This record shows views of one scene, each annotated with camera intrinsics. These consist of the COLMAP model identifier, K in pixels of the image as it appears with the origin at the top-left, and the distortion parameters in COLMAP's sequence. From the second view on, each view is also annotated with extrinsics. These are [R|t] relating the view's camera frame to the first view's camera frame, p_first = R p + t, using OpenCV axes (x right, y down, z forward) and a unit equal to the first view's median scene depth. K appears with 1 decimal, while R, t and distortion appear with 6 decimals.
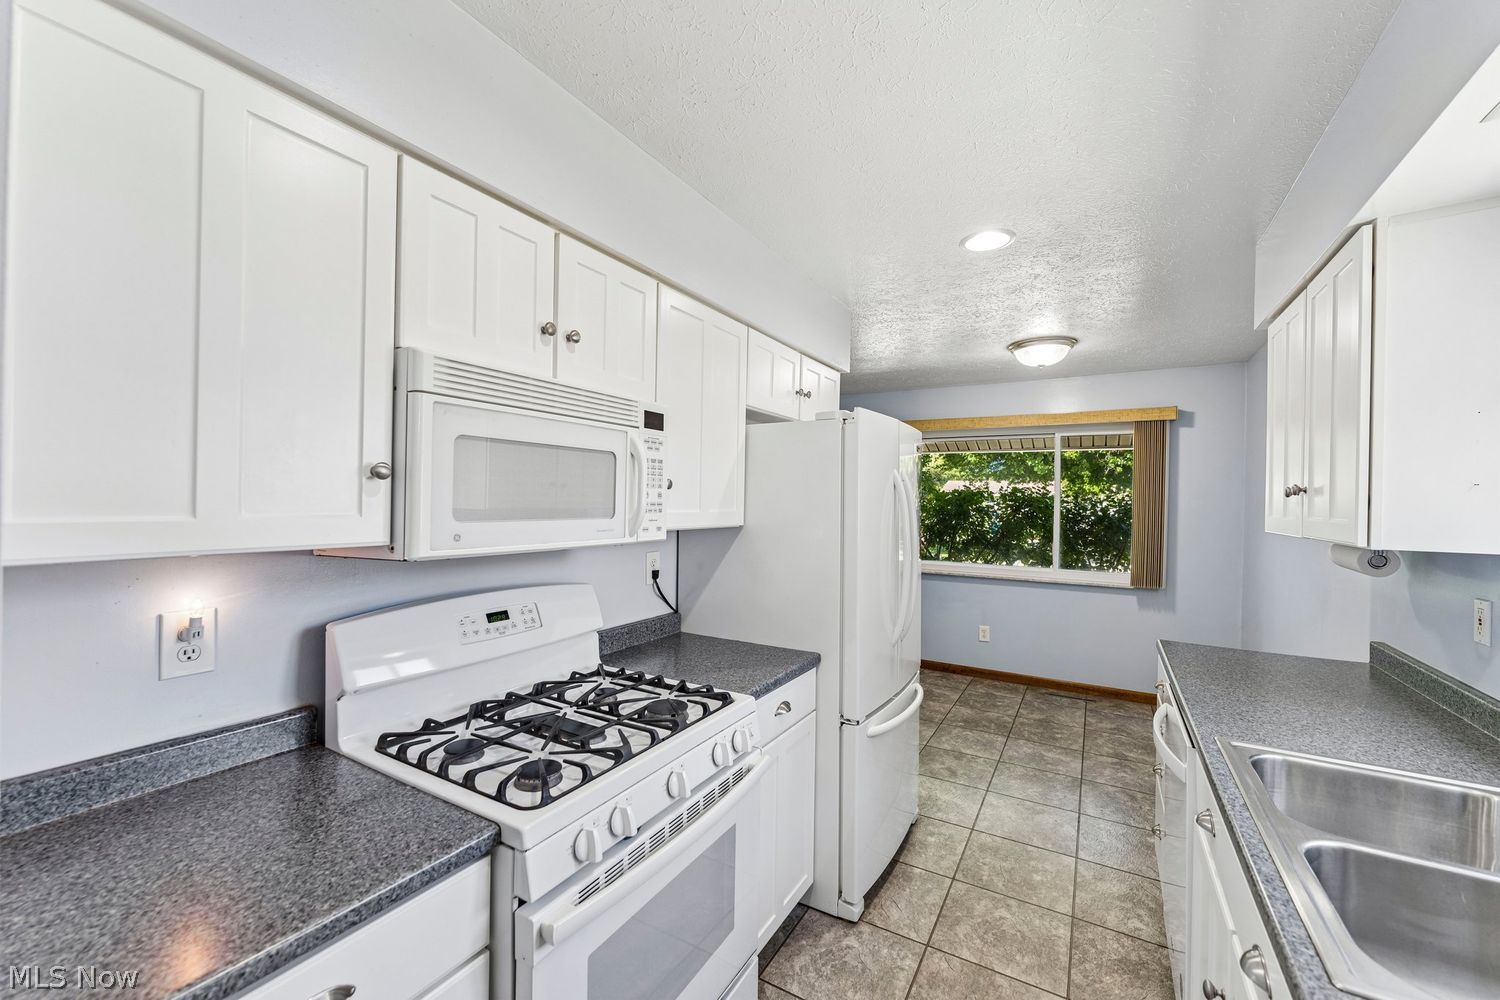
lens RADIAL K [[596.8, 0, 754.7], [0, 596.8, 502.9], [0, 0, 1]] dist [-0.002094, 0.000351]
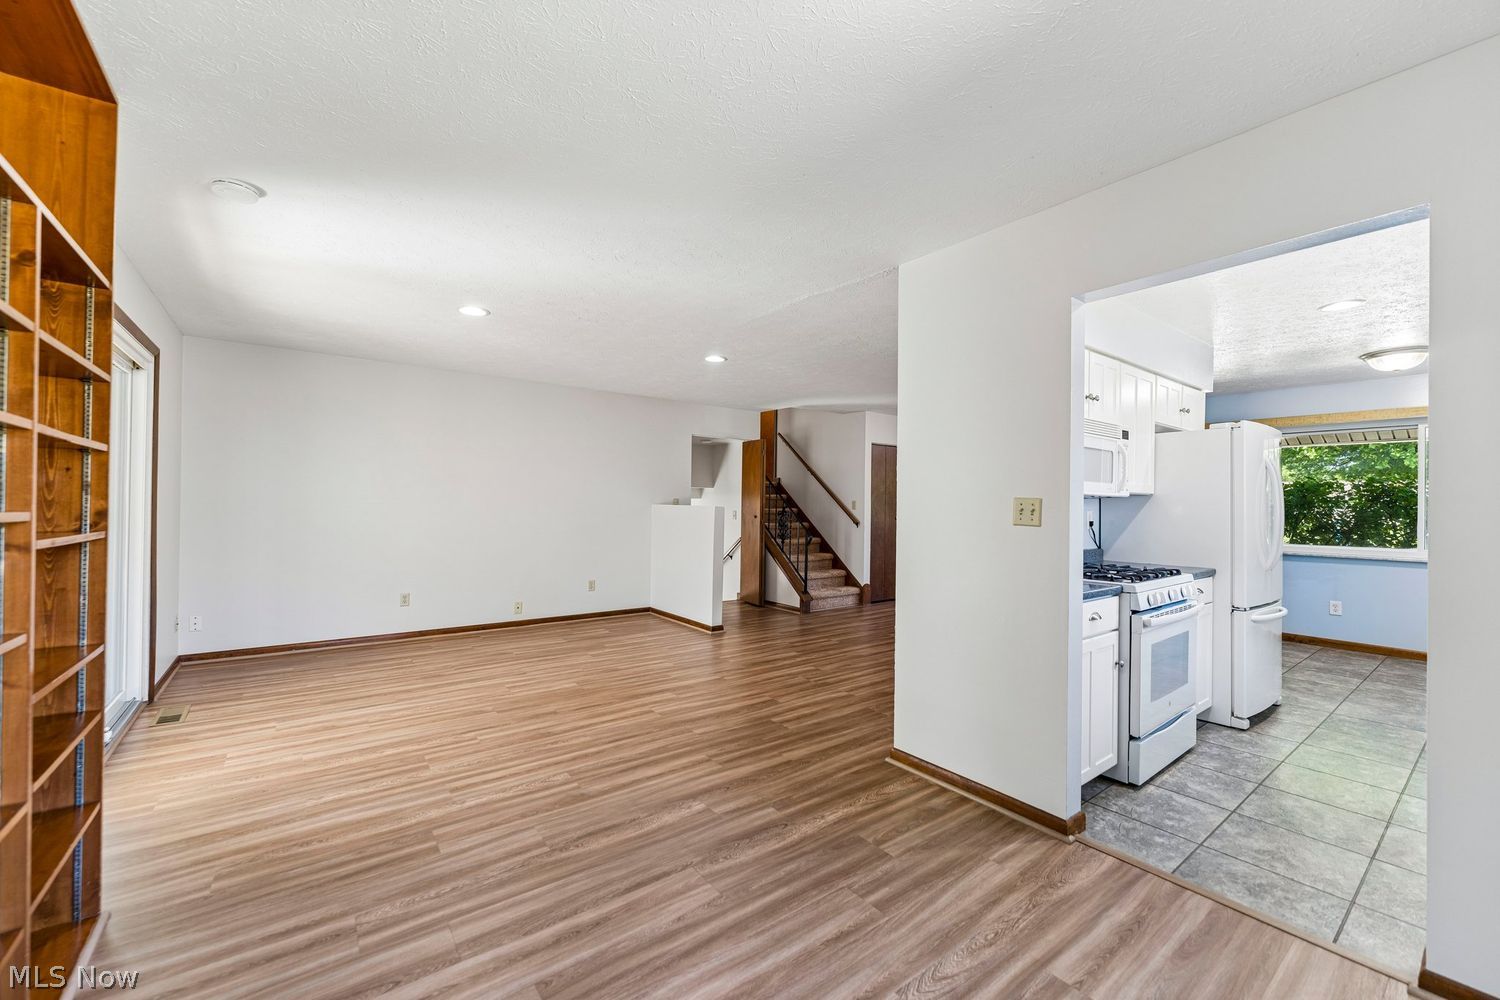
lens RADIAL K [[596.8, 0, 754.1], [0, 596.8, 499.7], [0, 0, 1]] dist [-0.002094, 0.000351]
pose [[0.922819, -0.004351, -0.385209, -0.204931], [-0.001733, 0.999879, -0.015446, 0.041087], [0.385230, 0.014921, 0.922700, -0.487016]]
